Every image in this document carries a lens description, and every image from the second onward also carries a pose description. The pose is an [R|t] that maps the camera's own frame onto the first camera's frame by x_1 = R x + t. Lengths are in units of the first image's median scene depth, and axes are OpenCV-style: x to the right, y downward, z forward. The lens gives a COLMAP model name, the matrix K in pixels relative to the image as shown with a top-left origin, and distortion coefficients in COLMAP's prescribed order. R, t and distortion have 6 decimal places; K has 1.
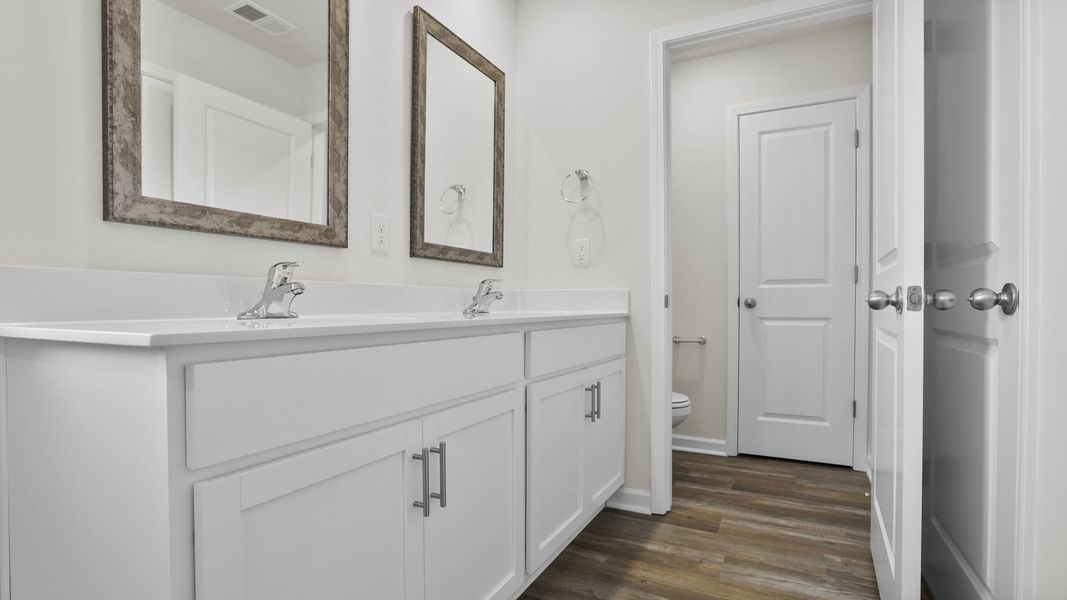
lens RADIAL K [[500.8, 0, 541.6], [0, 500.8, 296.9], [0, 0, 1]] dist [-0.062709, 0.028856]
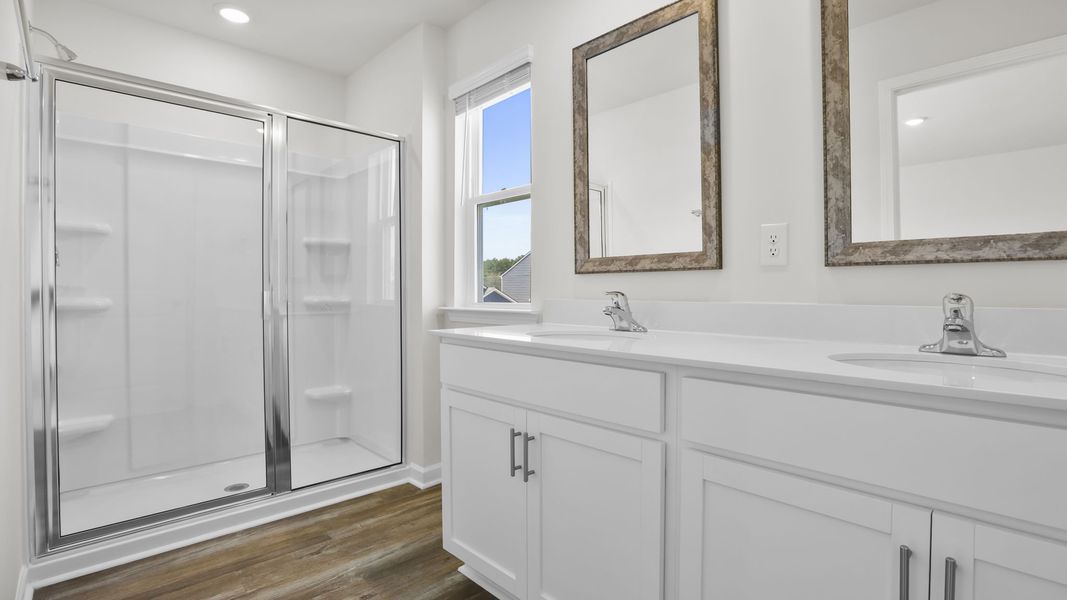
lens RADIAL K [[500.8, 0, 541.6], [0, 500.8, 296.9], [0, 0, 1]] dist [-0.062709, 0.028856]
pose [[-0.321865, 0.005258, -0.946771, 0.761406], [0.008680, 0.999959, 0.002602, -0.051764], [0.946746, -0.007380, -0.321898, 1.081166]]
